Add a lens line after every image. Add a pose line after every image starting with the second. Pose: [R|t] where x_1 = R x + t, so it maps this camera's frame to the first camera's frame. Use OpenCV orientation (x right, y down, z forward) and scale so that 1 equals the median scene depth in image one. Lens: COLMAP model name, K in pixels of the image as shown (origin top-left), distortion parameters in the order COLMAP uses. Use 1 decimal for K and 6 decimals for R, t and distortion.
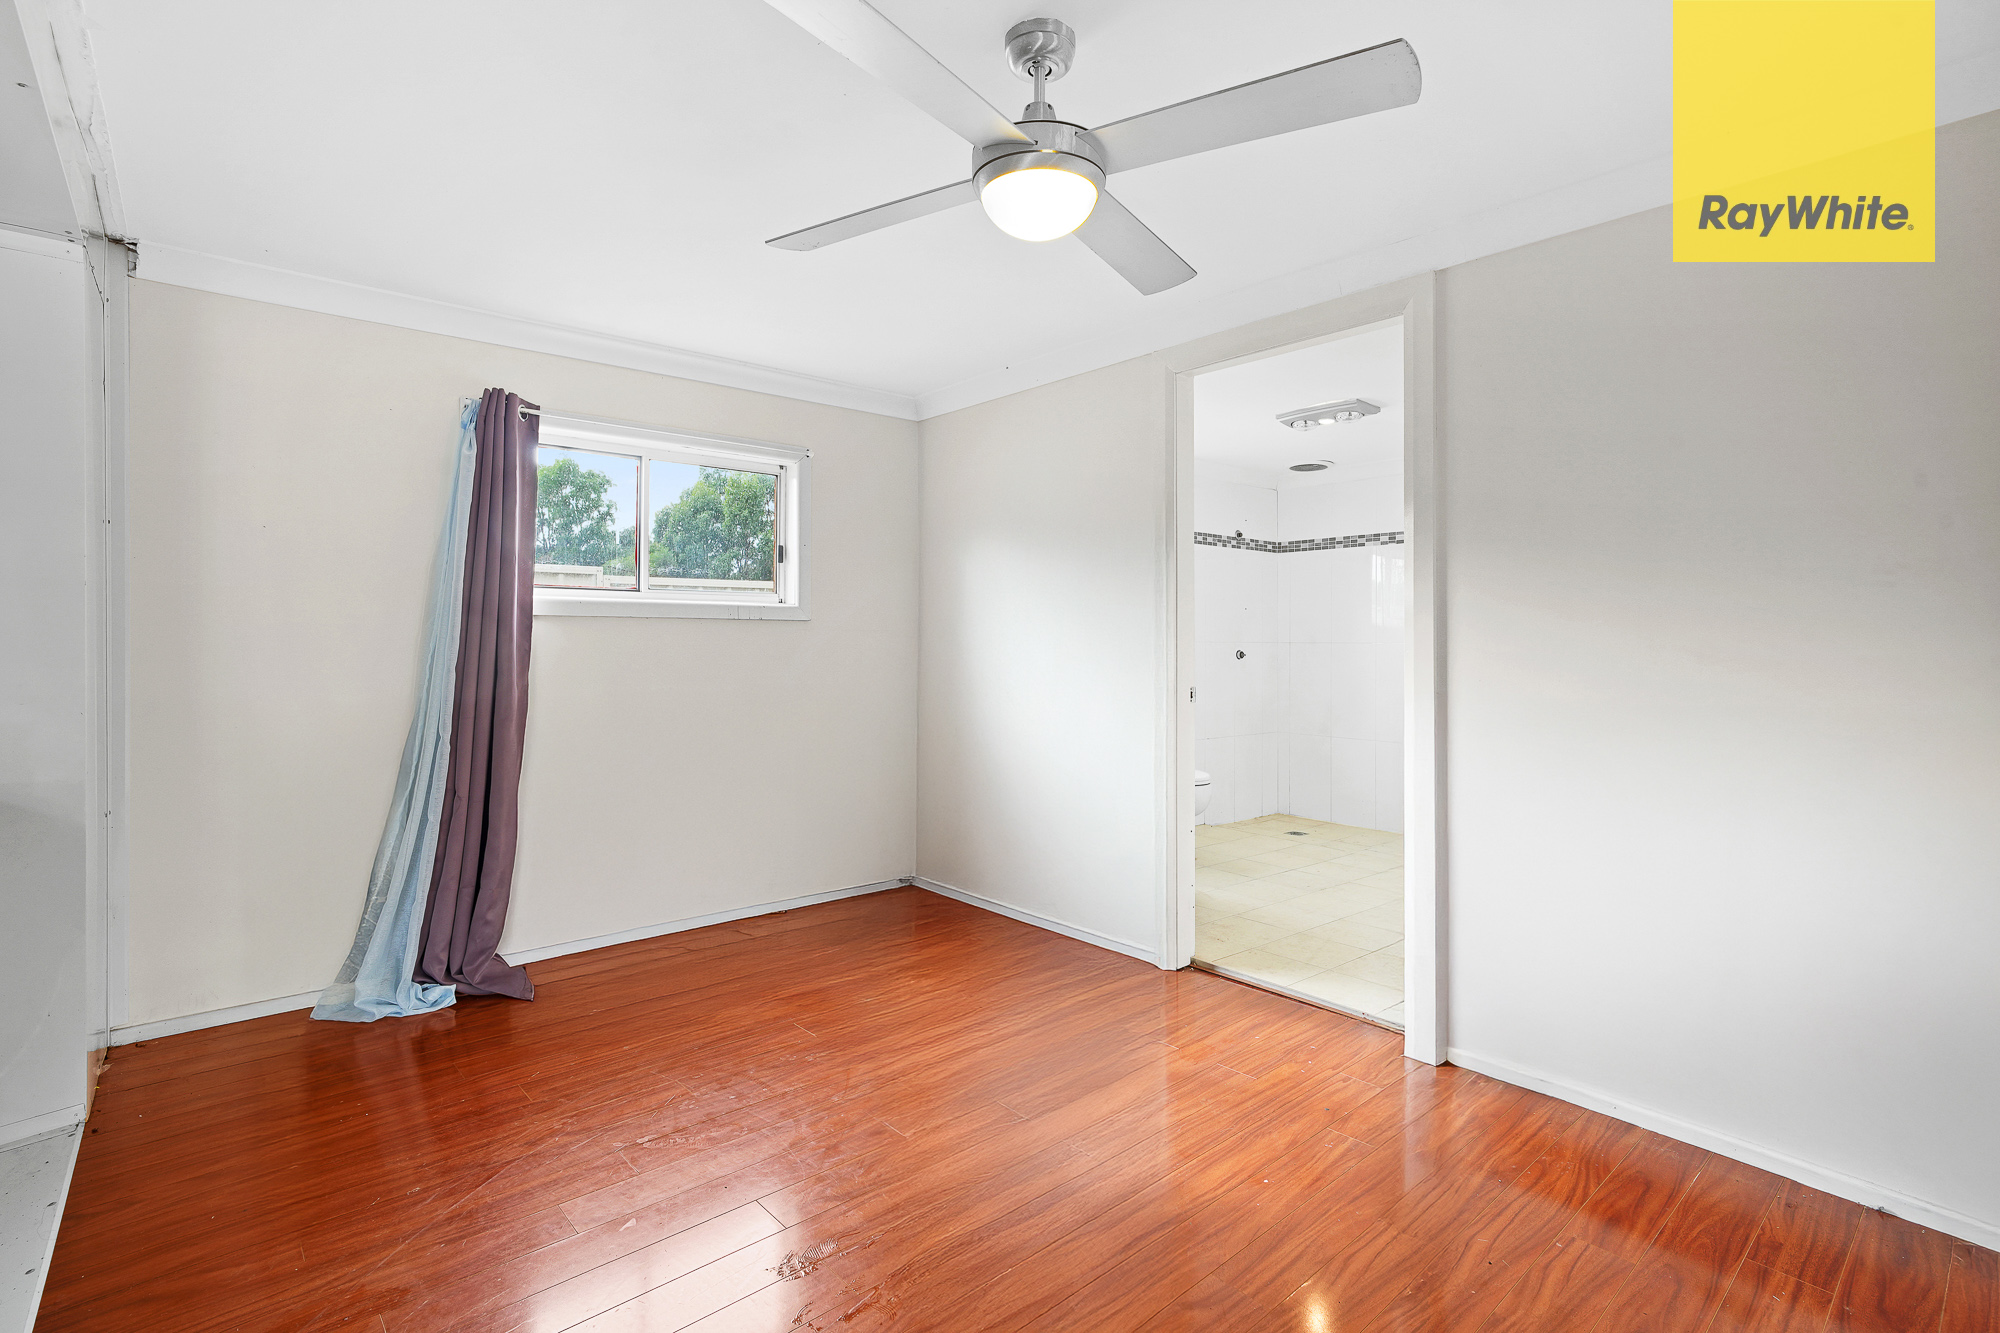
lens RADIAL K [[939.9, 0, 995.8], [0, 939.9, 649.0], [0, 0, 1]] dist [-0.004072, 0.001294]
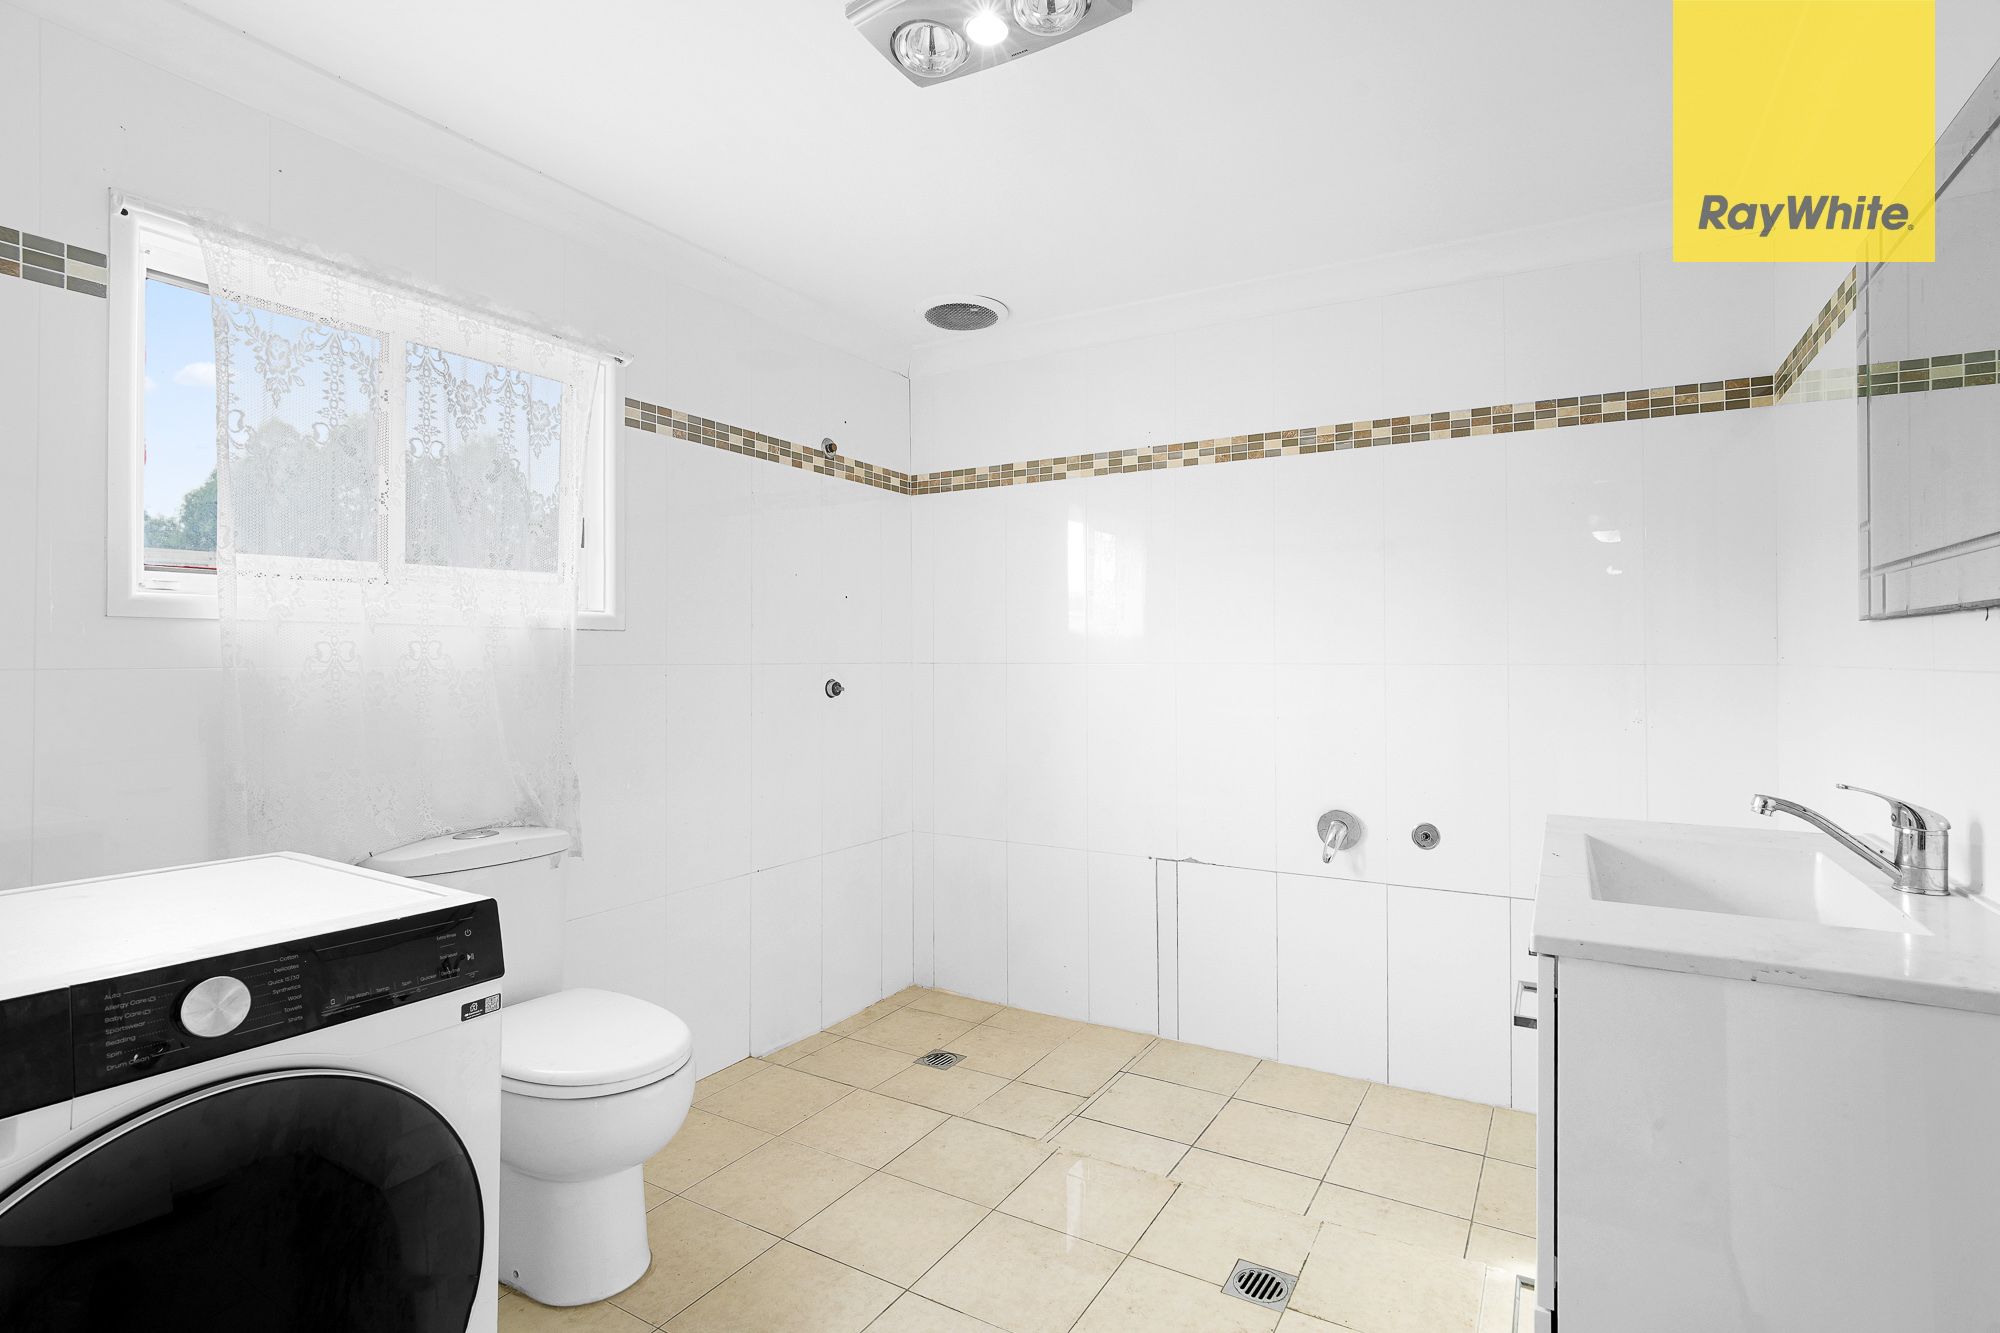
lens RADIAL K [[939.9, 0, 996.5], [0, 939.9, 666.6], [0, 0, 1]] dist [-0.004072, 0.001294]
pose [[0.948385, -0.002795, 0.317110, 0.184554], [0.003211, 0.999995, -0.000791, -0.004899], [-0.317106, 0.001769, 0.948388, 0.500717]]
